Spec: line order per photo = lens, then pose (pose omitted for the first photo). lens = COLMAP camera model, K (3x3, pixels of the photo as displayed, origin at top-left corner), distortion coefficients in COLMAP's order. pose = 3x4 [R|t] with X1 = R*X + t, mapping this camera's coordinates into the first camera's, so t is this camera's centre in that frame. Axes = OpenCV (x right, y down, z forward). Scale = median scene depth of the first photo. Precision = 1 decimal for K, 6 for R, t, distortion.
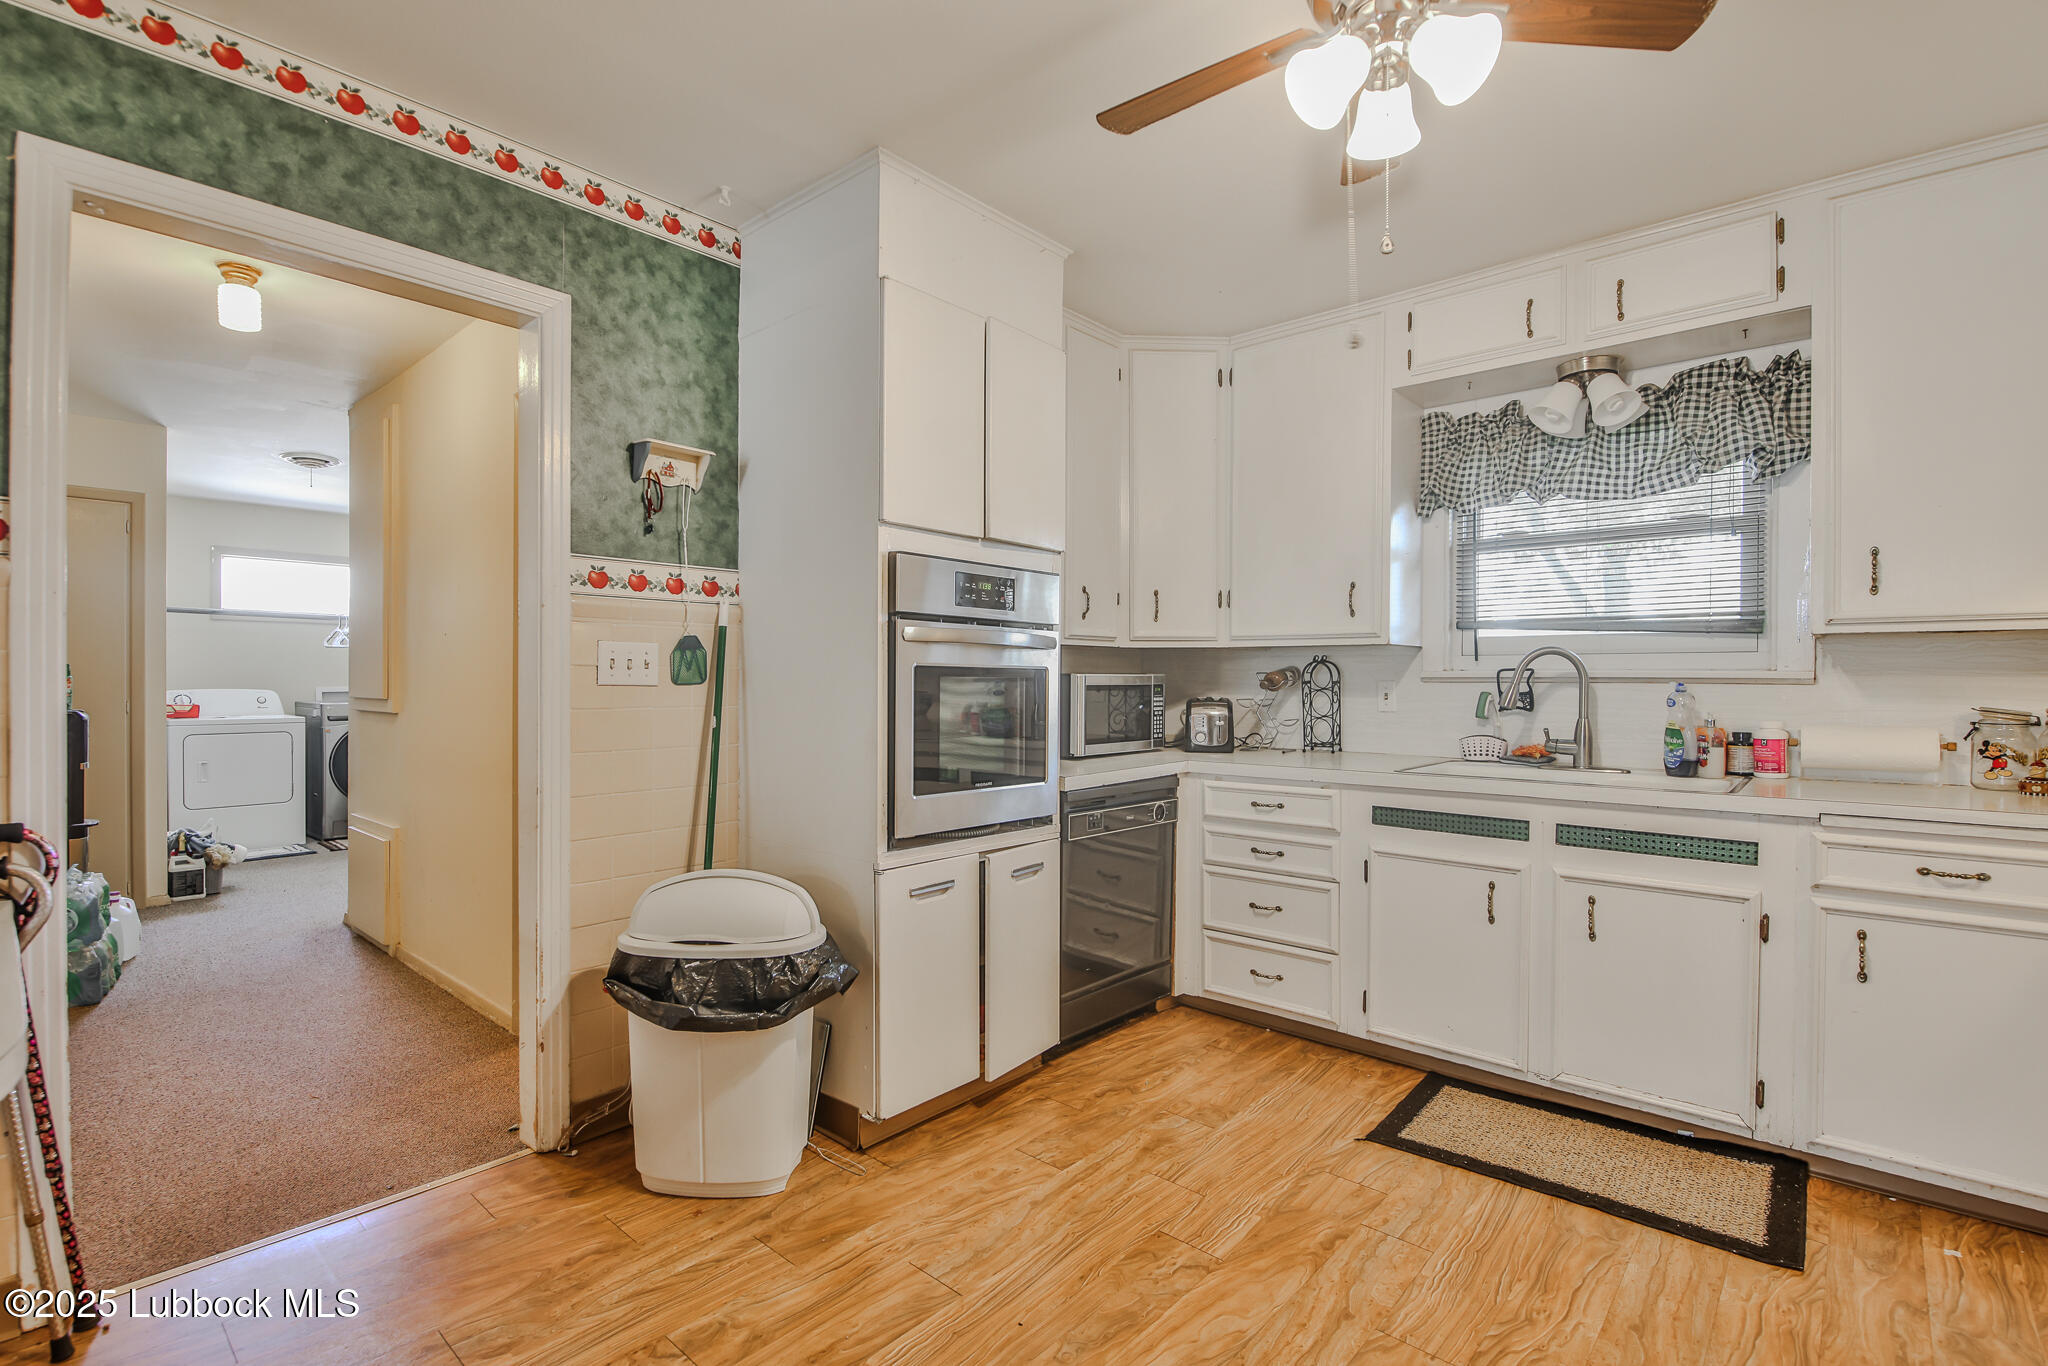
lens RADIAL K [[947.3, 0, 1021.9], [0, 947.3, 689.6], [0, 0, 1]] dist [-0.003155, -0.008387]
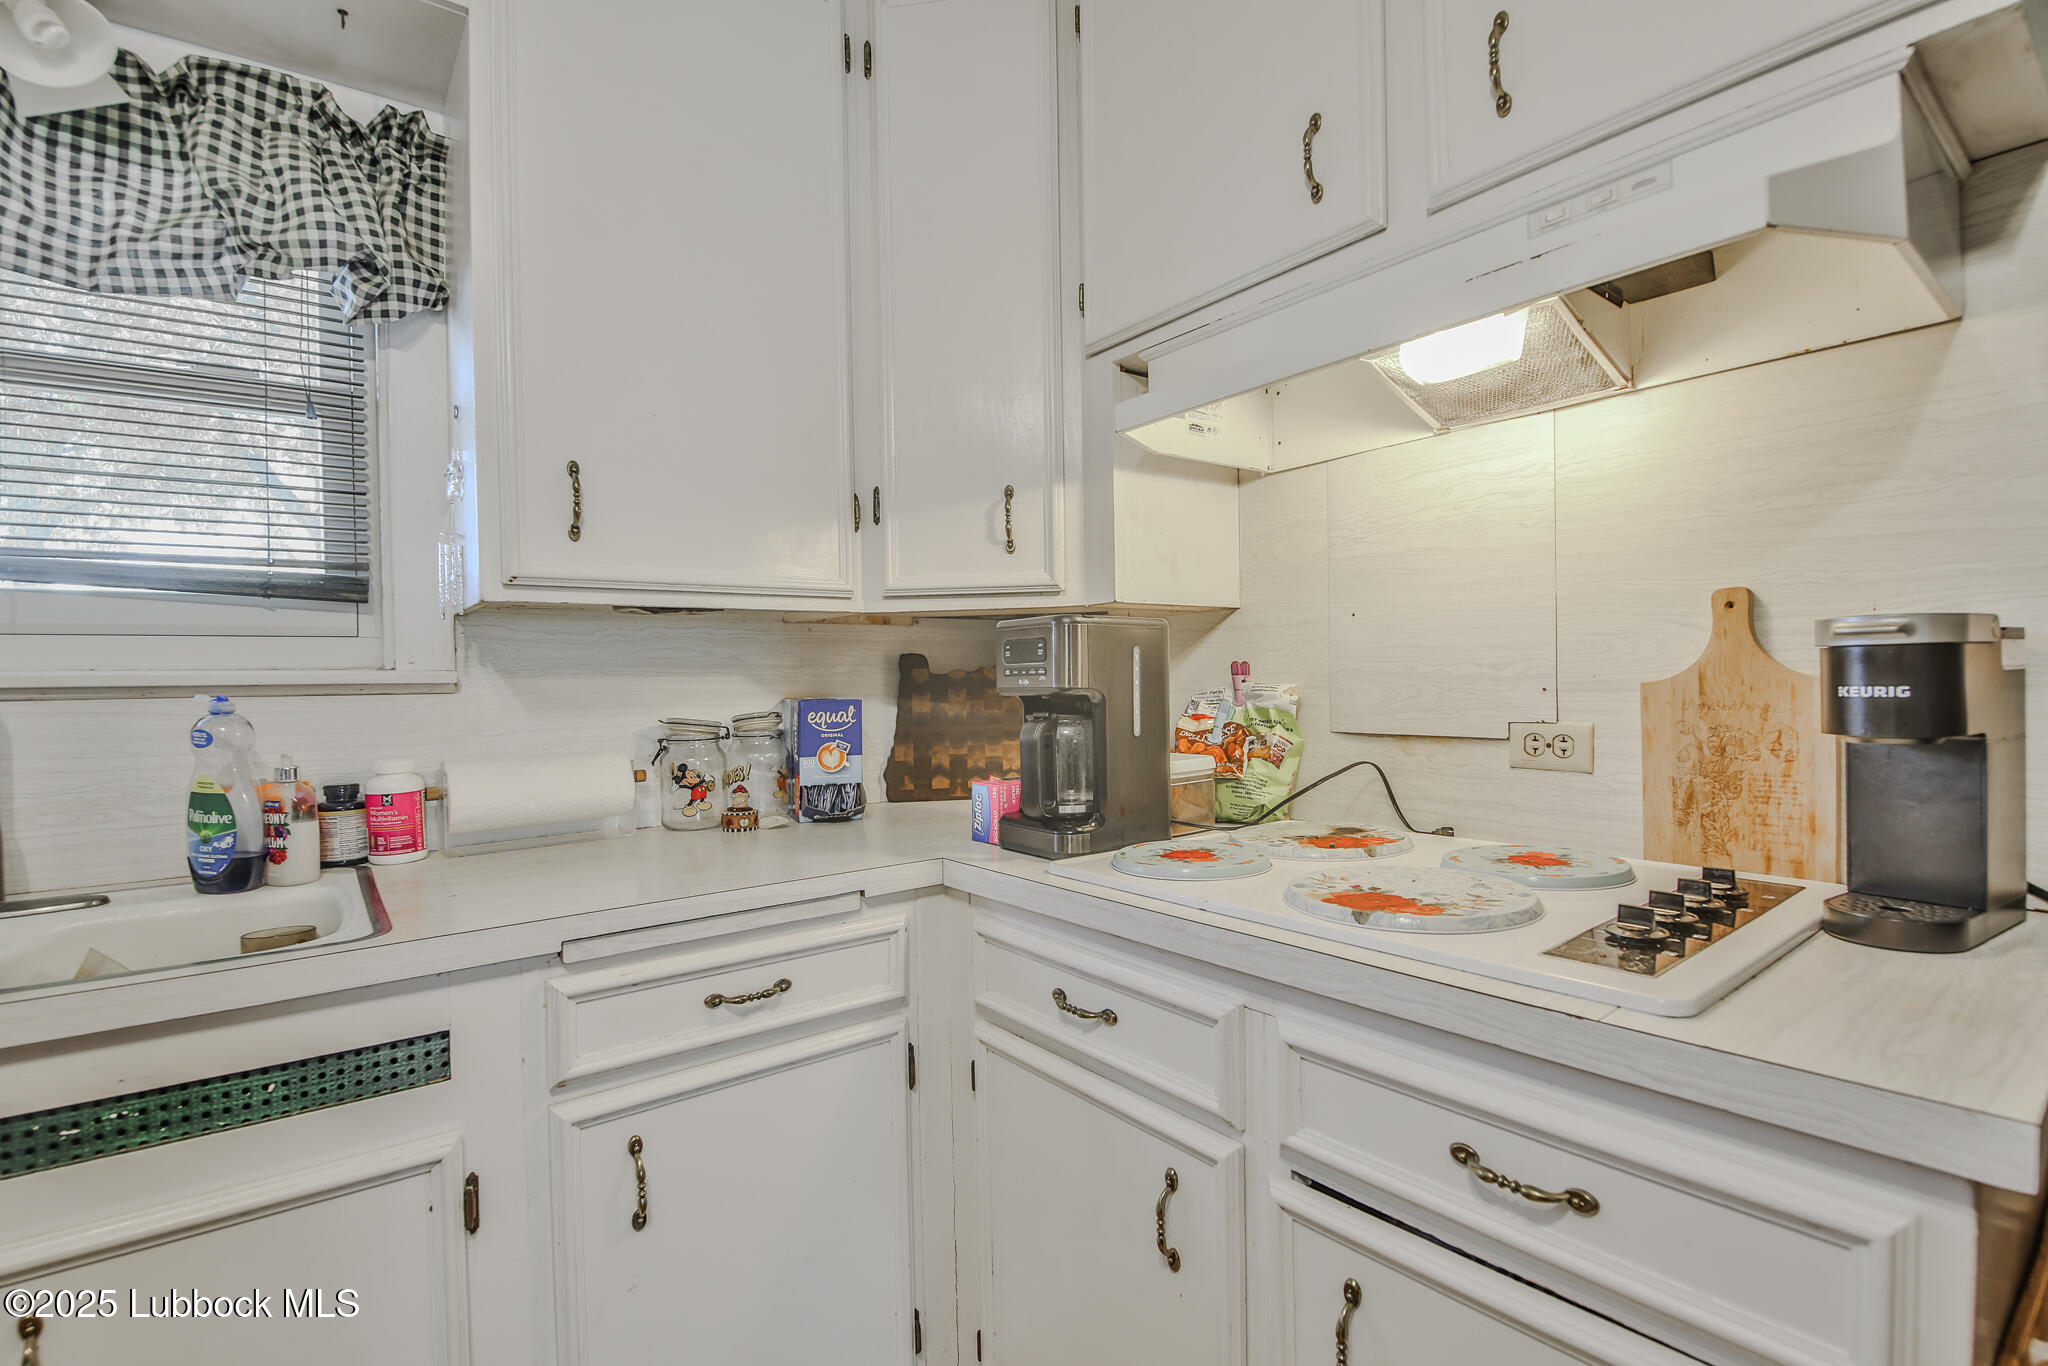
lens RADIAL K [[940.4, 0, 1019.0], [0, 940.4, 689.1], [0, 0, 1]] dist [-0.005986, -0.007616]
pose [[0.188575, -0.017009, 0.981911, 0.304927], [0.031414, 0.999443, 0.011280, -0.003044], [-0.981556, 0.028718, 0.189004, 0.504400]]
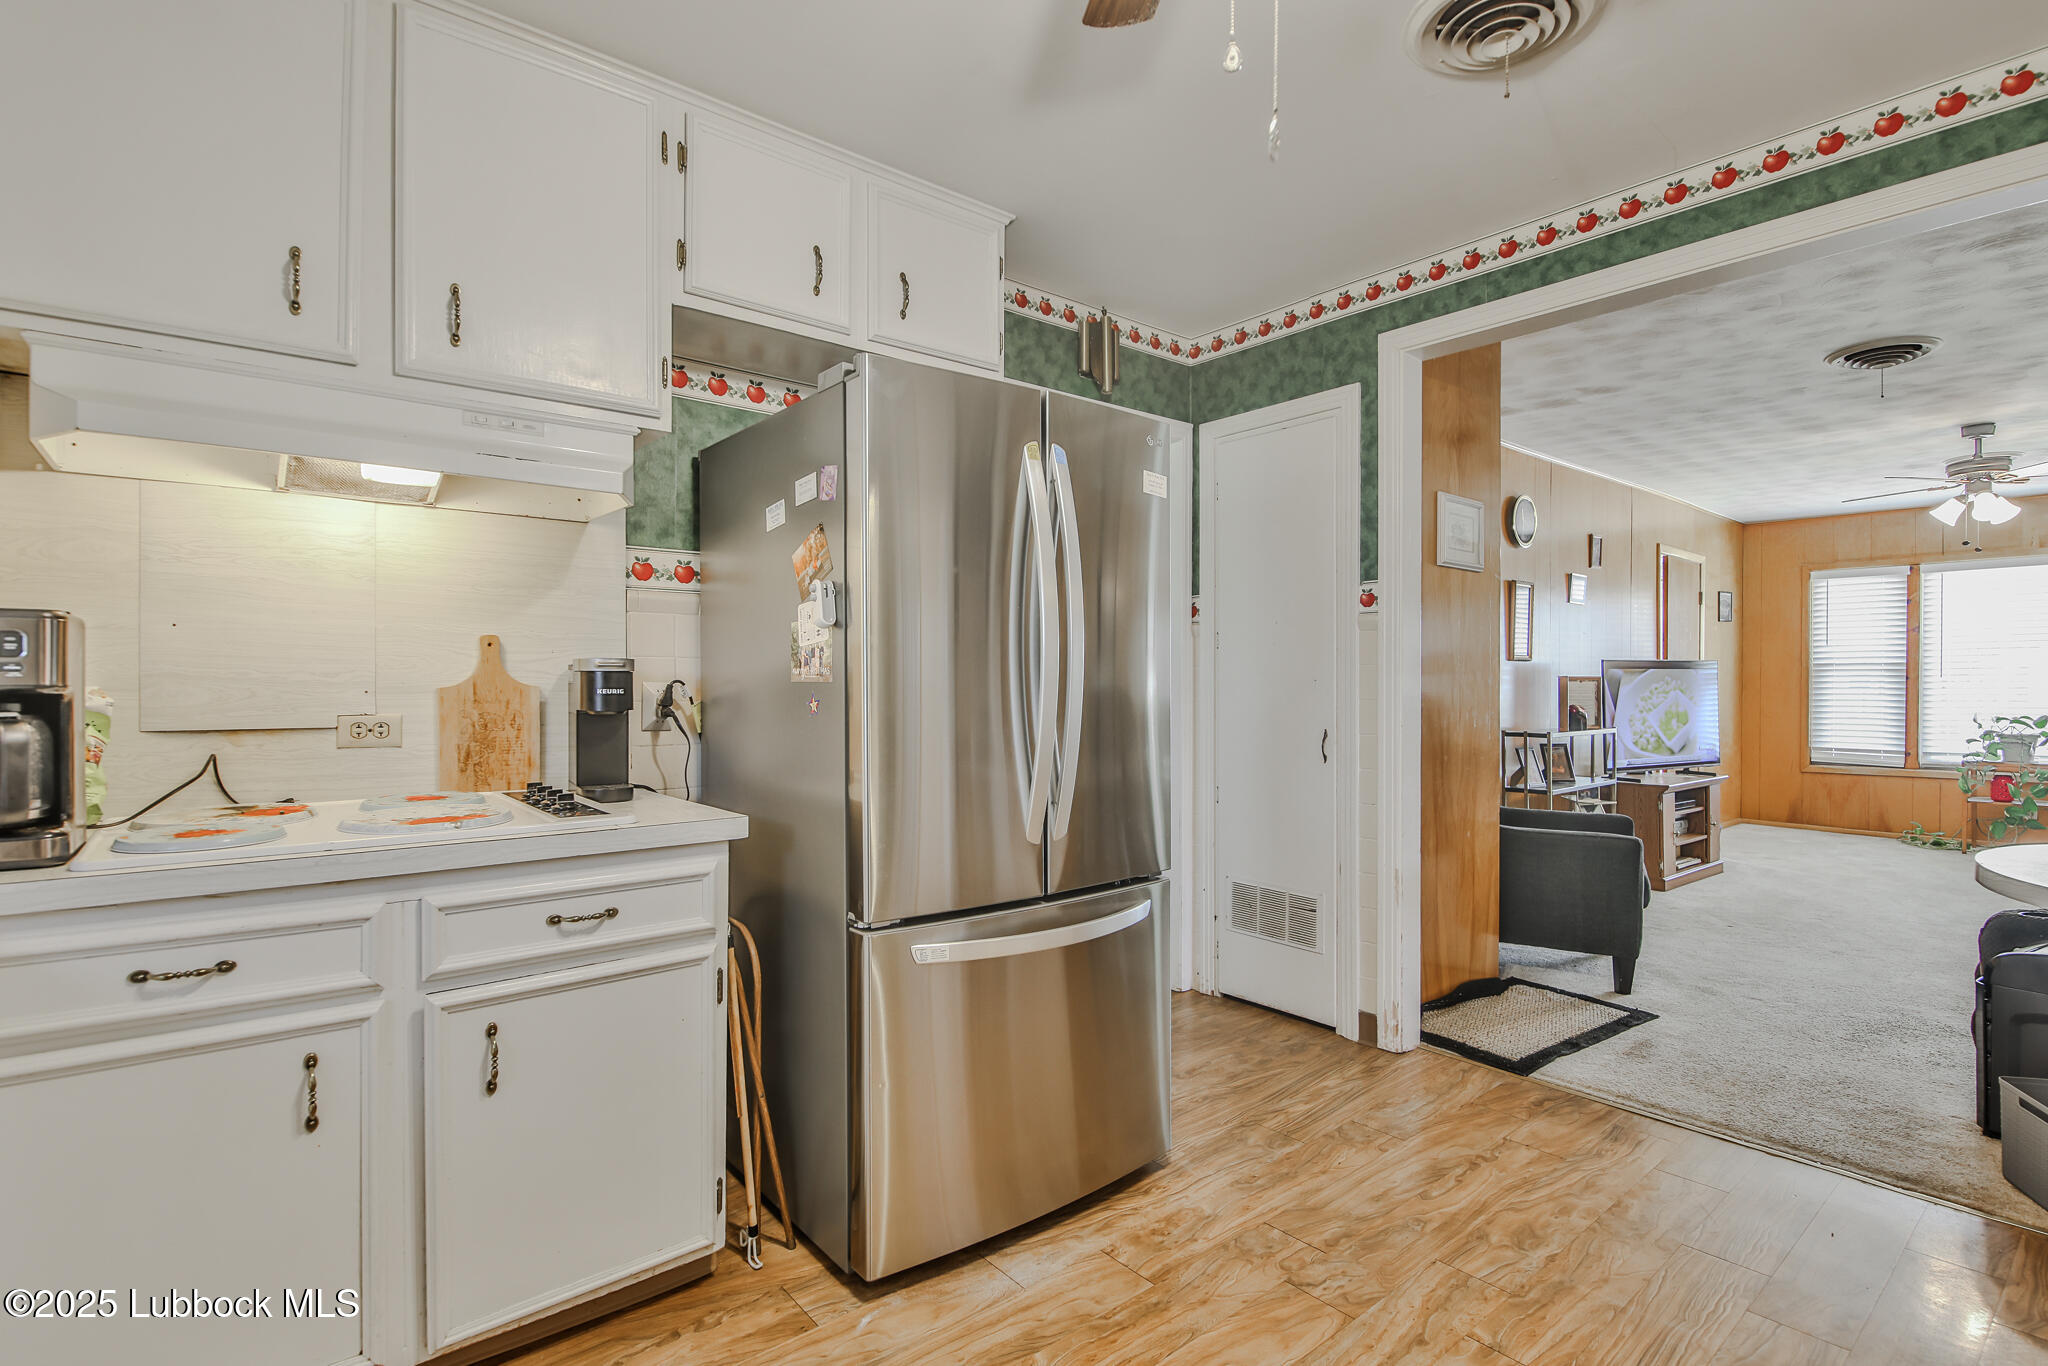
lens RADIAL K [[977.6, 0, 1023.9], [0, 977.6, 689.7], [0, 0, 1]] dist [-0.002043, -0.009268]
pose [[-0.987979, -0.007323, 0.154414, 0.234074], [-0.004389, 0.999803, 0.019335, -0.006793], [-0.154526, 0.018425, -0.987817, 0.971227]]
